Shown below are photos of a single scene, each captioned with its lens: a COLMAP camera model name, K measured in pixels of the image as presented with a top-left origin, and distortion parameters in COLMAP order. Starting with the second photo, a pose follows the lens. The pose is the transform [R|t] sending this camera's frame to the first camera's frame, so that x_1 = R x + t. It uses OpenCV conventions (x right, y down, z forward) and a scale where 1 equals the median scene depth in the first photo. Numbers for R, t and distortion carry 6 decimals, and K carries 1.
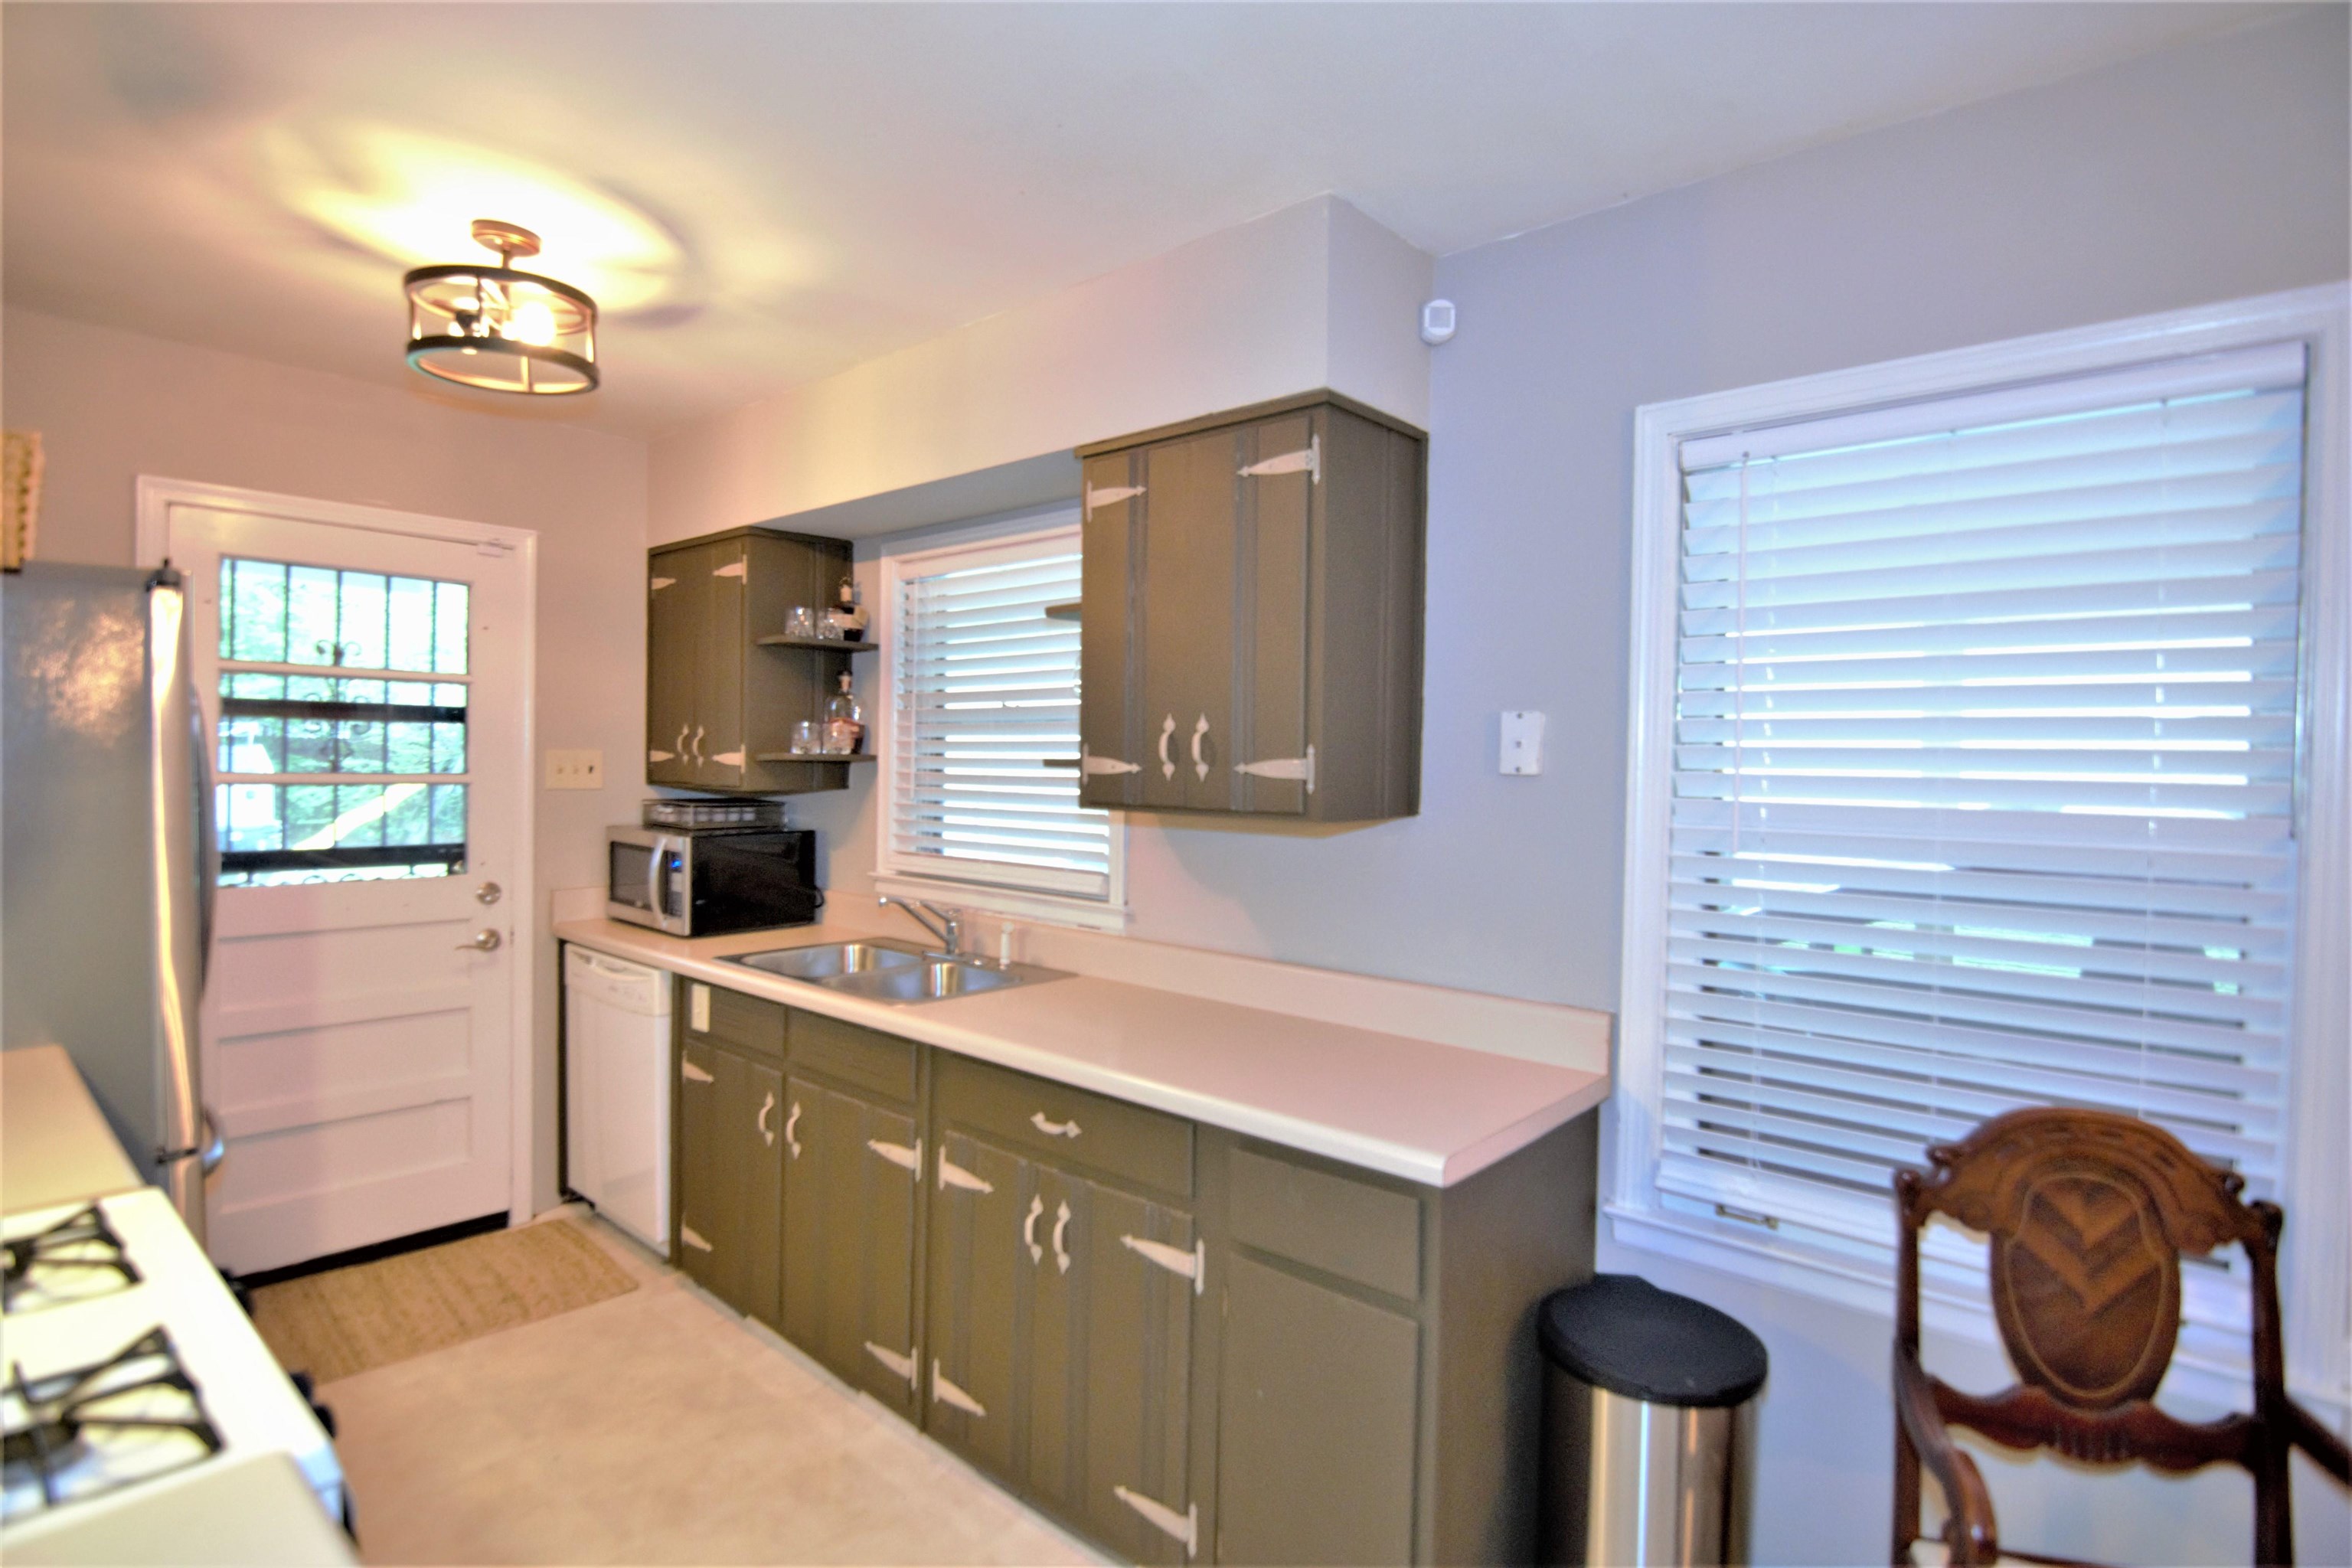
lens RADIAL K [[1169.1, 0, 1176.0], [0, 1169.1, 784.0], [0, 0, 1]] dist [-0.001157, -0.000223]
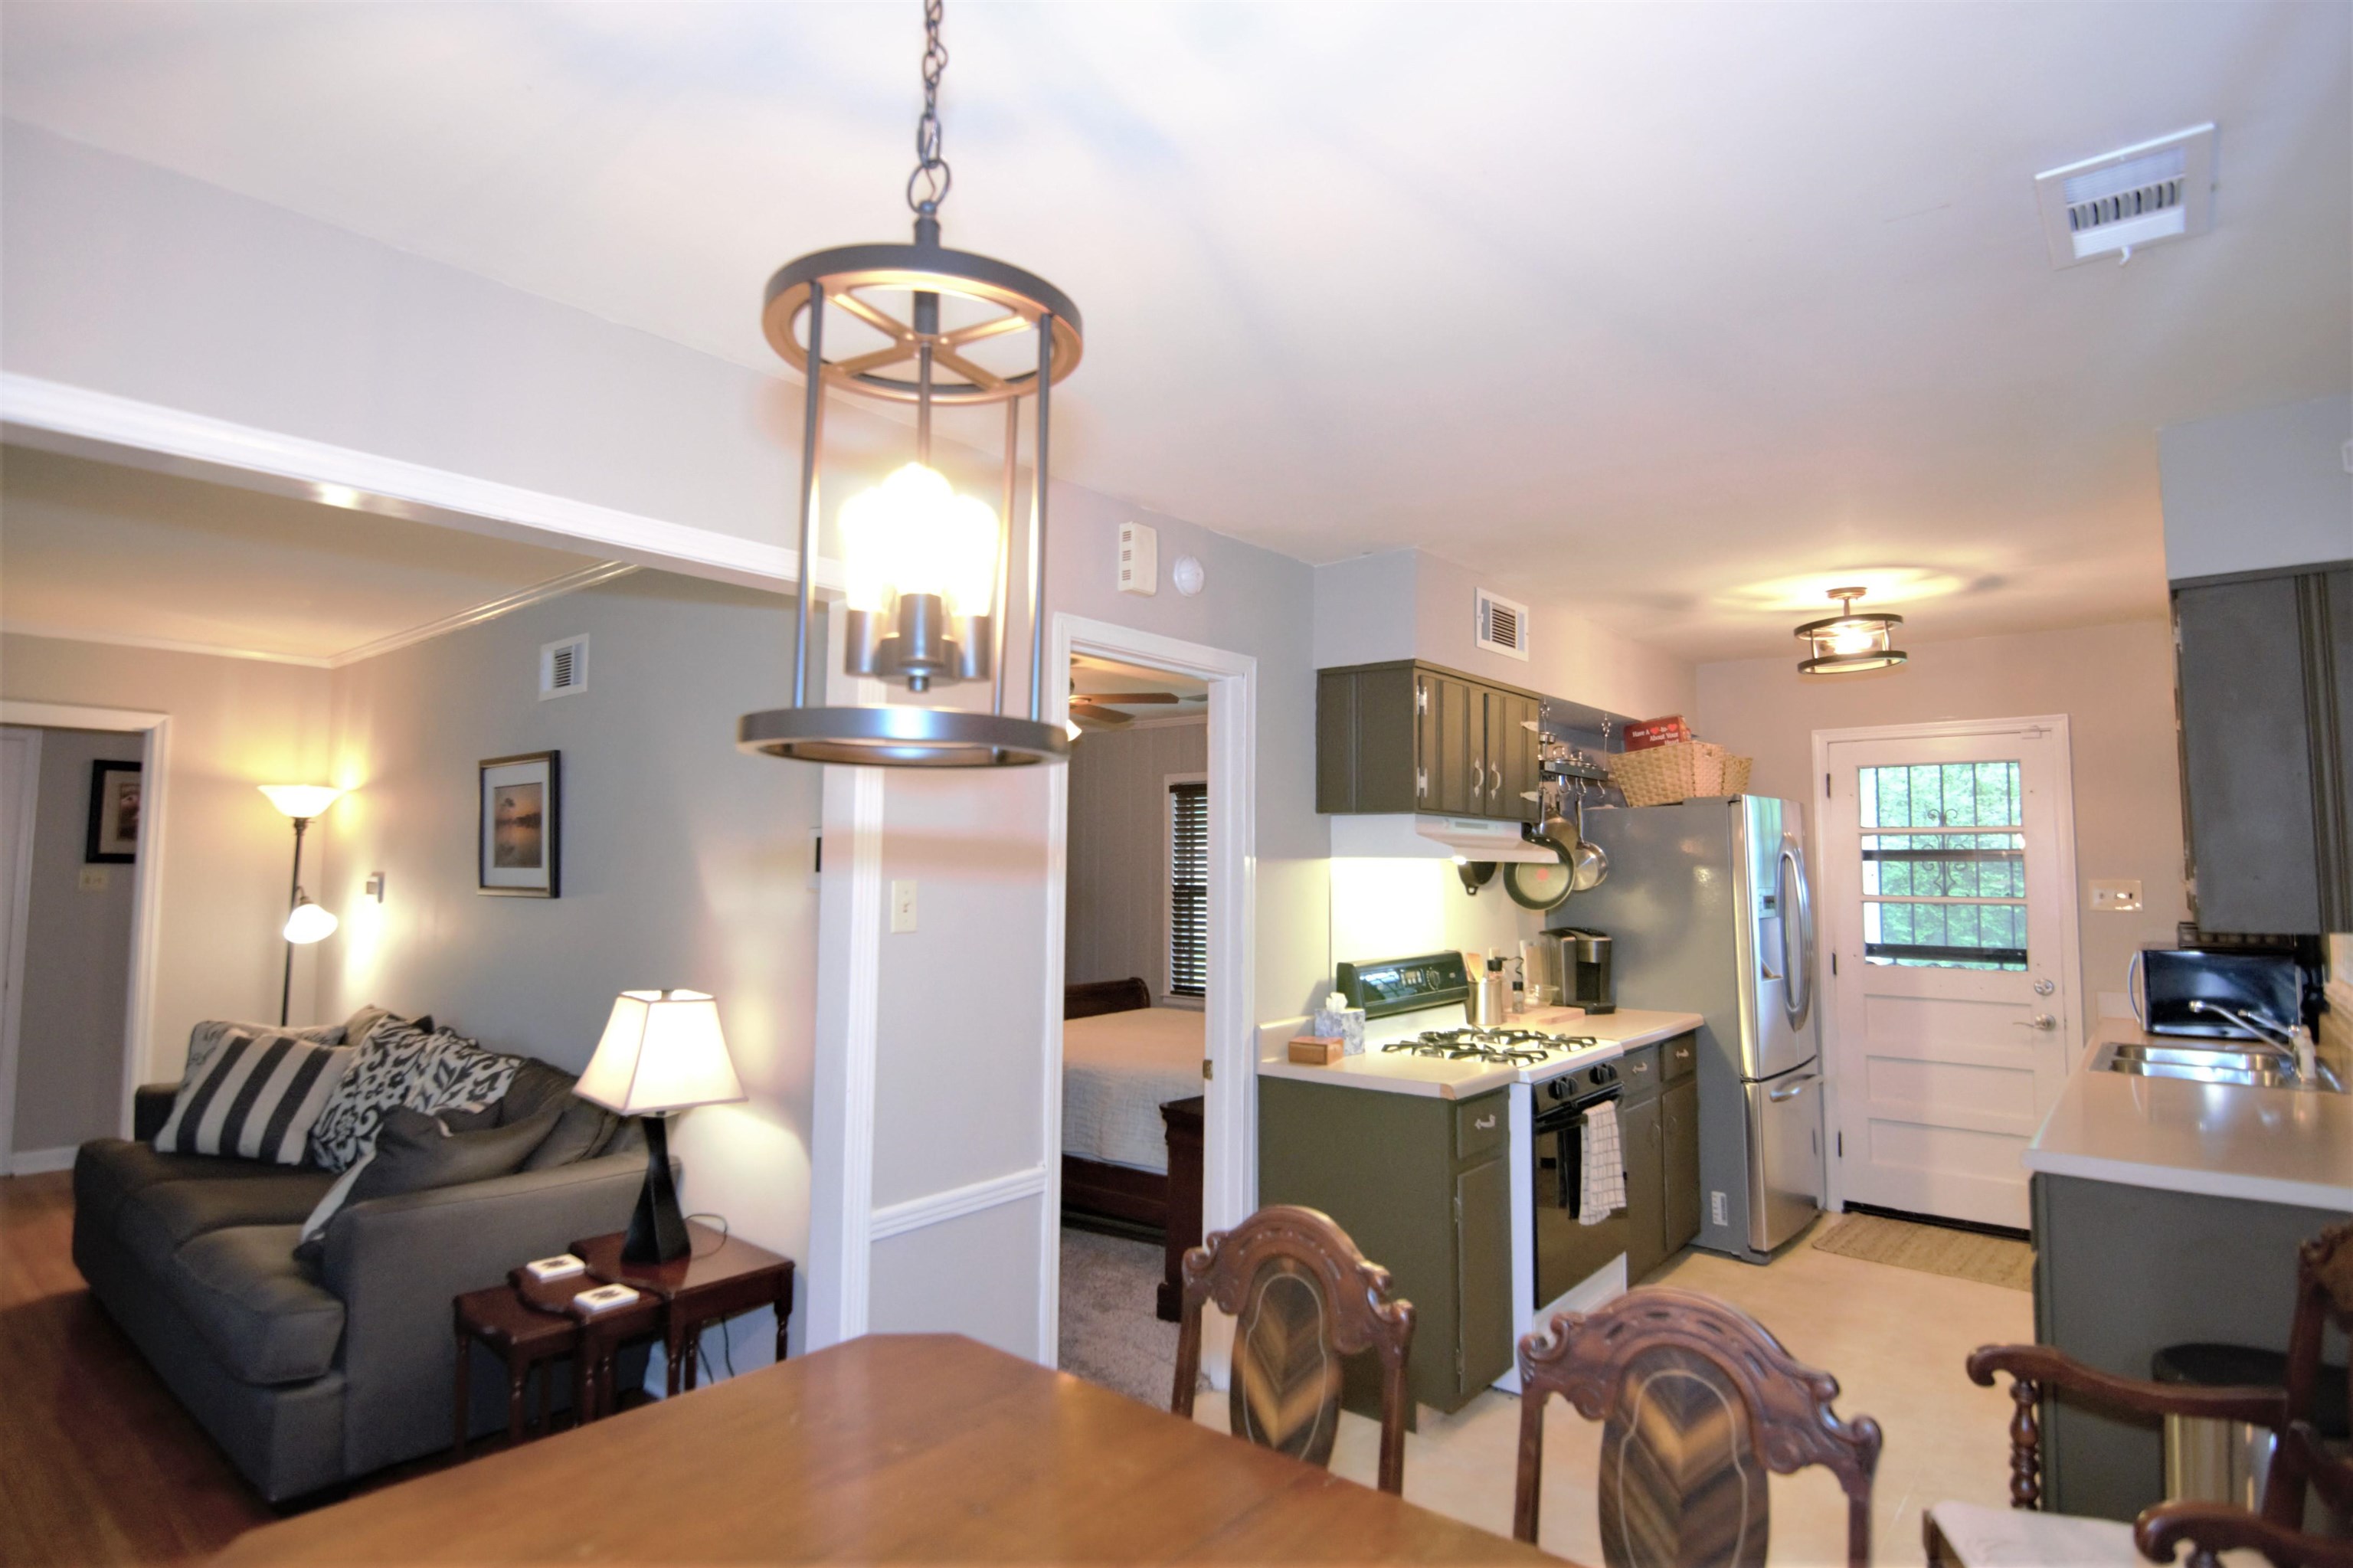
lens RADIAL K [[1169.6, 0, 1176.5], [0, 1169.6, 784.0], [0, 0, 1]] dist [-0.001157, -0.000223]
pose [[0.054071, -0.091601, -0.994327, 0.737719], [-0.028079, 0.995250, -0.093213, 0.014478], [0.998142, 0.032960, 0.051242, -0.071648]]
